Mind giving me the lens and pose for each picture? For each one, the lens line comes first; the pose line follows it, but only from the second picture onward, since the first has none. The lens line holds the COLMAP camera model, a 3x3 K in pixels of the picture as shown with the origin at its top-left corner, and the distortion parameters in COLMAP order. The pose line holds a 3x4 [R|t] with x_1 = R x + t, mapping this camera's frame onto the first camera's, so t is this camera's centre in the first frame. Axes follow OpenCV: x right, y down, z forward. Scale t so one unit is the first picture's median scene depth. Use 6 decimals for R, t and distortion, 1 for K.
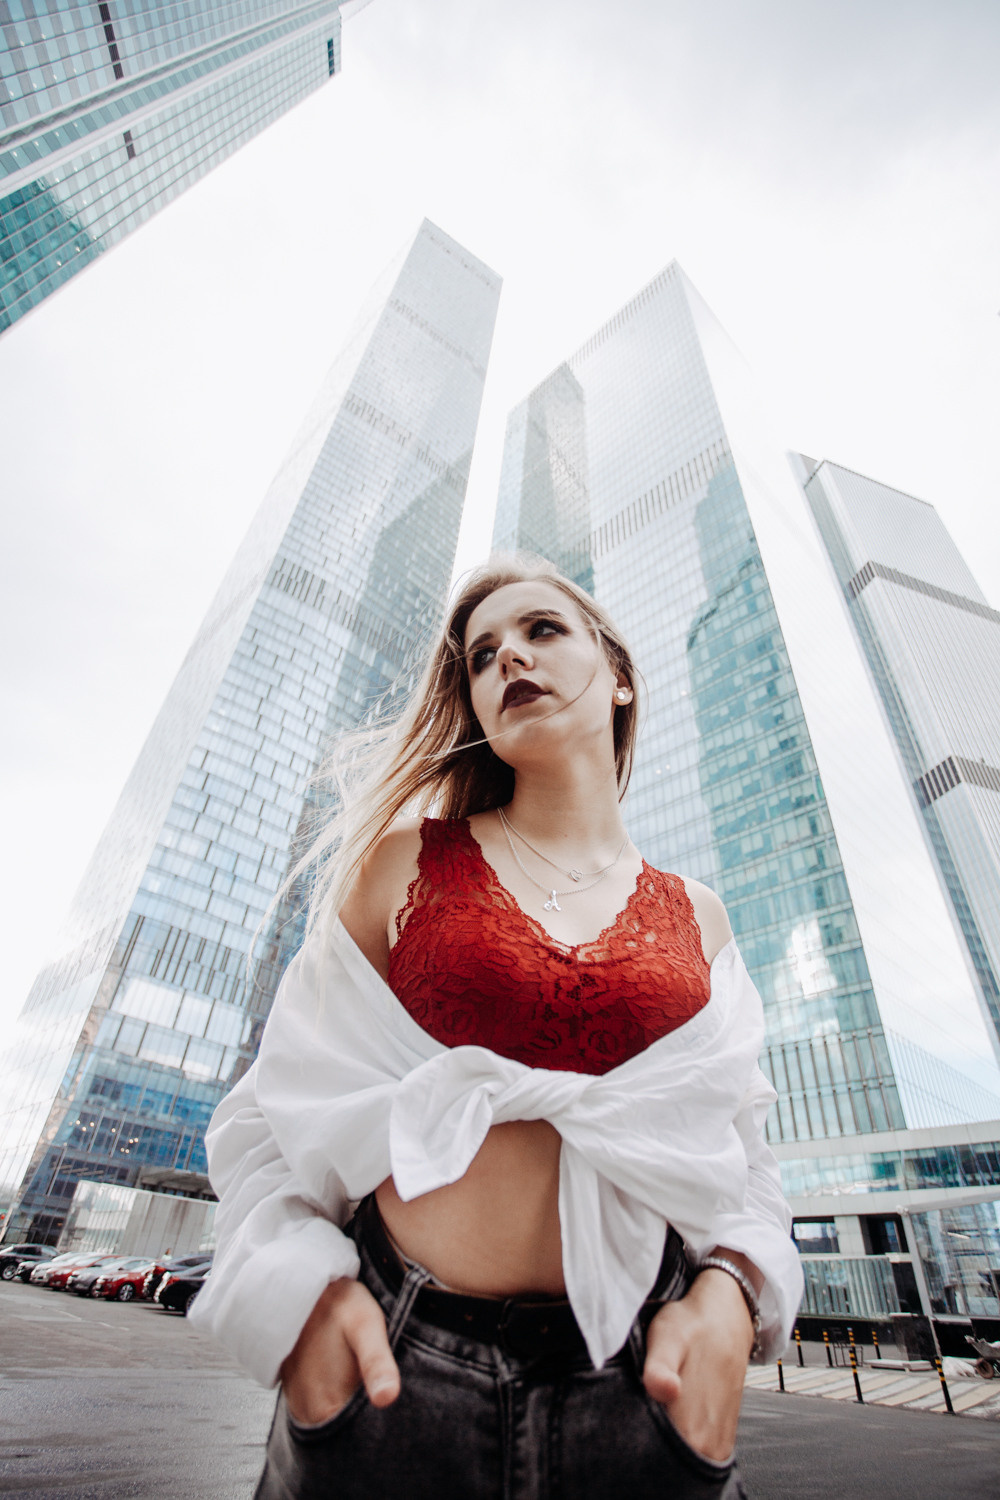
lens RADIAL K [[746.5, 0, 502.6], [0, 746.5, 744.7], [0, 0, 1]] dist [-0.072414, 0.032211]
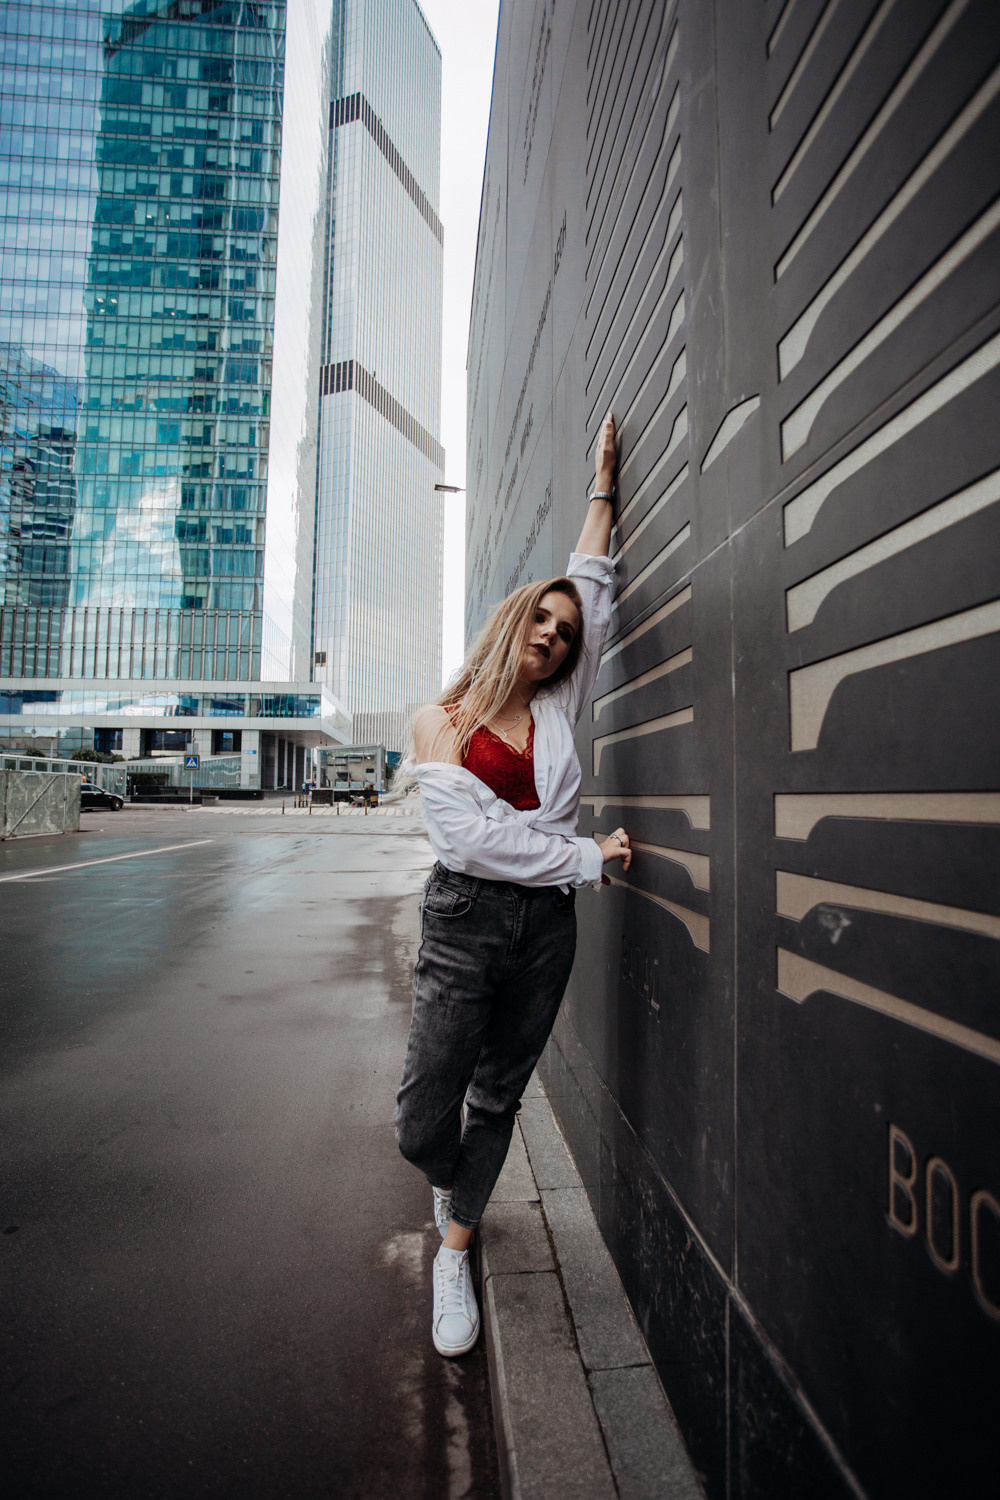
lens RADIAL K [[746.5, 0, 502.6], [0, 746.5, 744.7], [0, 0, 1]] dist [-0.072414, 0.032211]
pose [[0.656217, 0.037412, 0.753644, -0.132579], [-0.452297, 0.818961, 0.353172, -0.061944], [-0.603992, -0.572628, 0.554338, -0.109723]]
